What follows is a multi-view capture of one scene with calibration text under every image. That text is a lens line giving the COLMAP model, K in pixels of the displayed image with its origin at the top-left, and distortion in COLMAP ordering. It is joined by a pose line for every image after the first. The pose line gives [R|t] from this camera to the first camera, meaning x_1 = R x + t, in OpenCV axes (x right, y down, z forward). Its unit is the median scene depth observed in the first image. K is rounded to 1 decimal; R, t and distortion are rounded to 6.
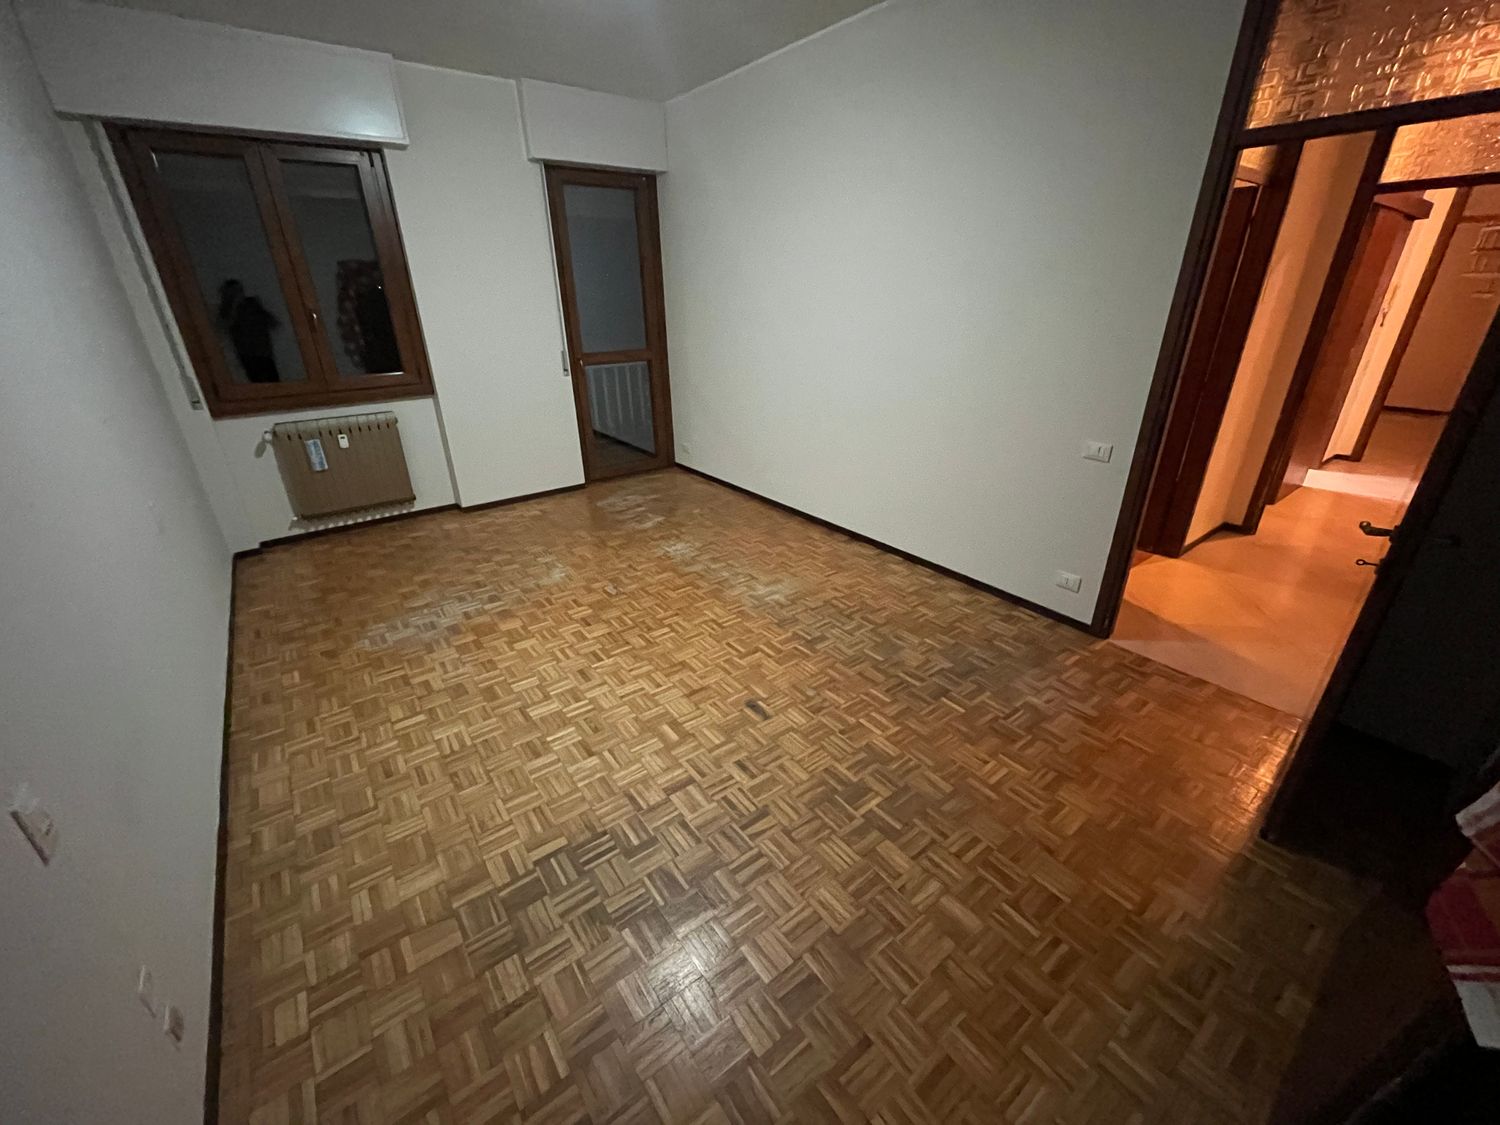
lens RADIAL K [[606.7, 0, 750.6], [0, 606.7, 561.1], [0, 0, 1]] dist [-0.003824, -0.000402]
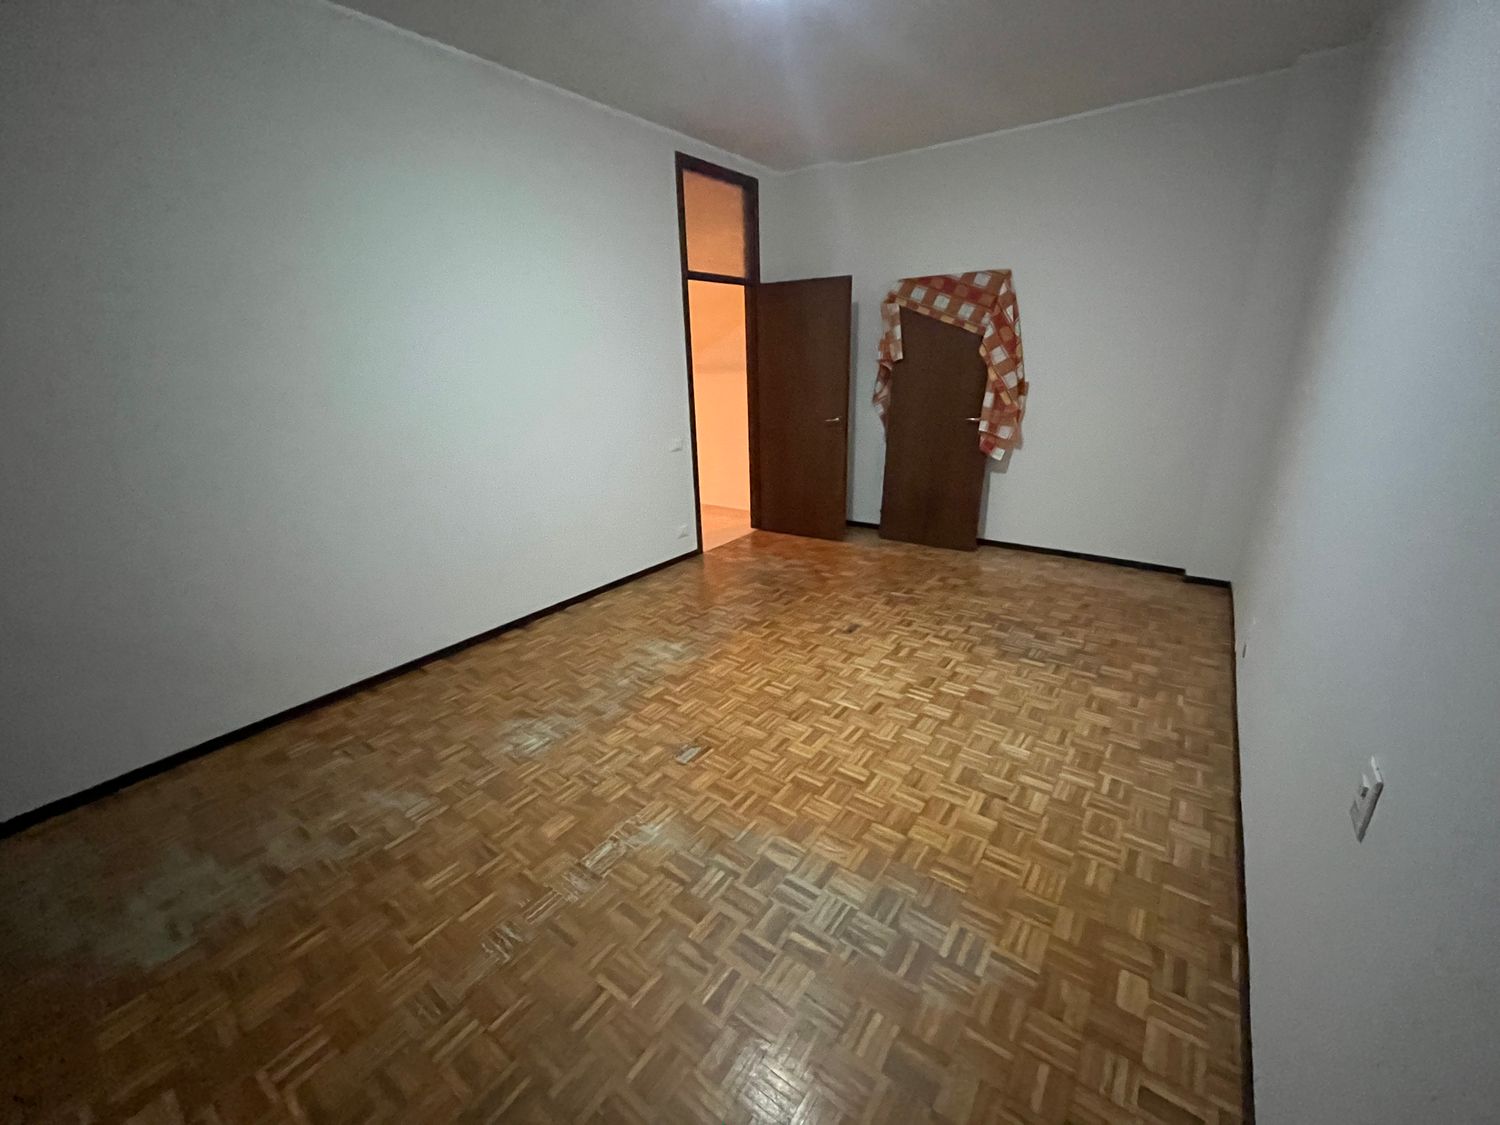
lens RADIAL K [[606.7, 0, 748.7], [0, 606.7, 563.4], [0, 0, 1]] dist [-0.003824, -0.000402]
pose [[-0.281458, -0.293306, 0.913648, -0.976847], [0.423163, 0.816617, 0.392516, -0.444928], [-0.861228, 0.497099, -0.105727, 1.087195]]
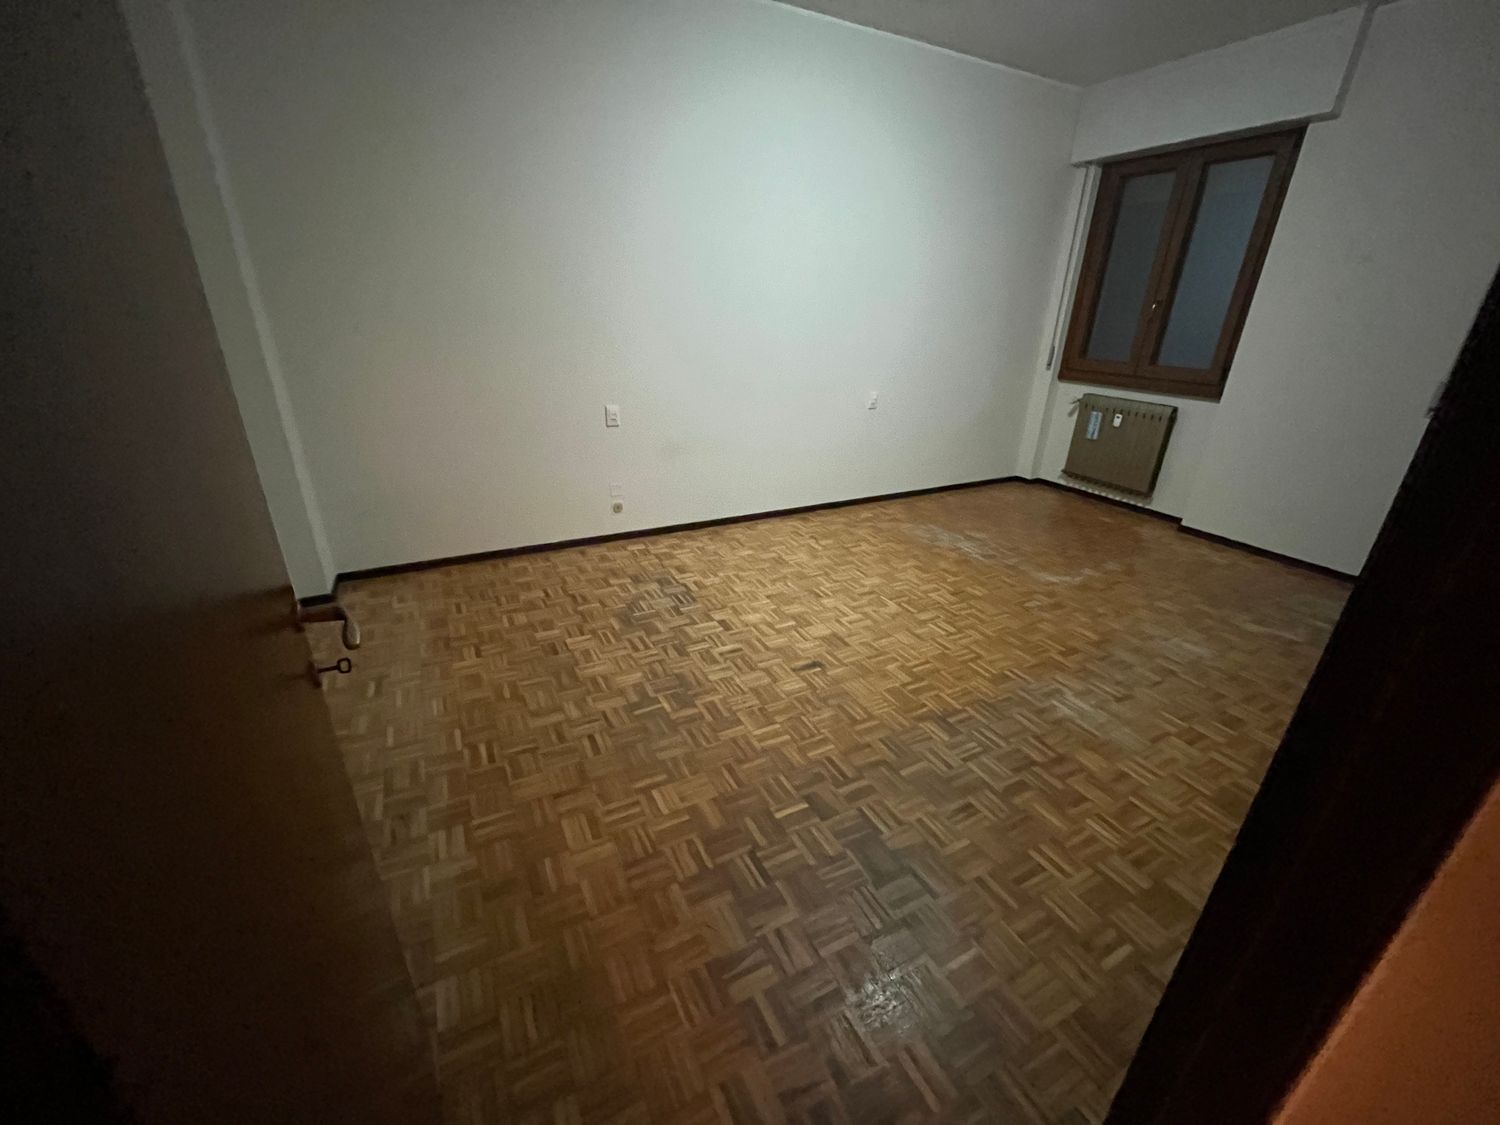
lens RADIAL K [[606.7, 0, 750.3], [0, 606.7, 564.8], [0, 0, 1]] dist [-0.003824, -0.000402]
pose [[-0.165912, 0.398645, -0.901973, 0.755639], [-0.425787, 0.796040, 0.430147, -0.250193], [0.889482, 0.455414, 0.037666, 0.678790]]
